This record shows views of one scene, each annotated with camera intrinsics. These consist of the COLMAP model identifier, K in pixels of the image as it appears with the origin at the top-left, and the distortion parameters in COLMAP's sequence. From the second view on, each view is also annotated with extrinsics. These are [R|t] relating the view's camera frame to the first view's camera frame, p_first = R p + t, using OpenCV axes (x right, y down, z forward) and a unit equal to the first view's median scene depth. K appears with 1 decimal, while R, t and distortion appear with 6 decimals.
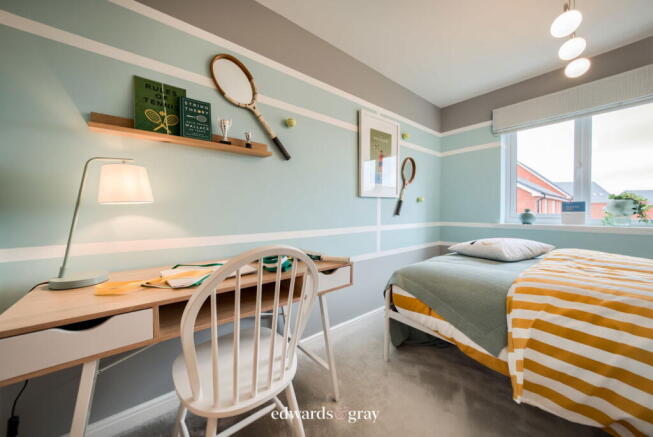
lens RADIAL K [[234.8, 0, 320.1], [0, 234.8, 194.6], [0, 0, 1]] dist [-0.008862, -0.000033]
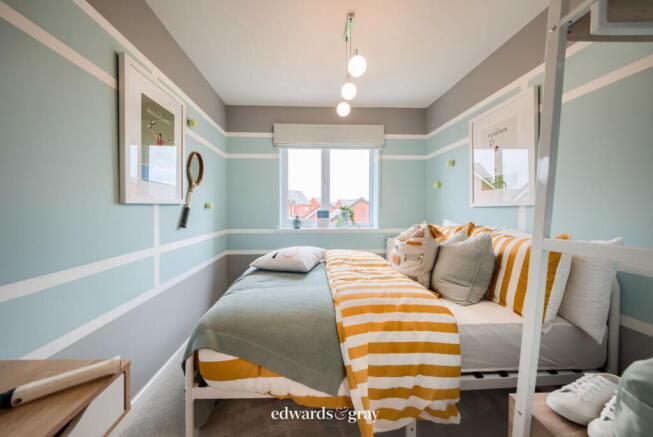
lens RADIAL K [[223.8, 0, 312.3], [0, 223.8, 212.9], [0, 0, 1]] dist [-0.009770, 0.000020]
pose [[0.592278, -0.010890, 0.805660, 0.002962], [-0.063269, 0.996193, 0.059978, -0.028619], [-0.803246, -0.086497, 0.589334, 0.265815]]
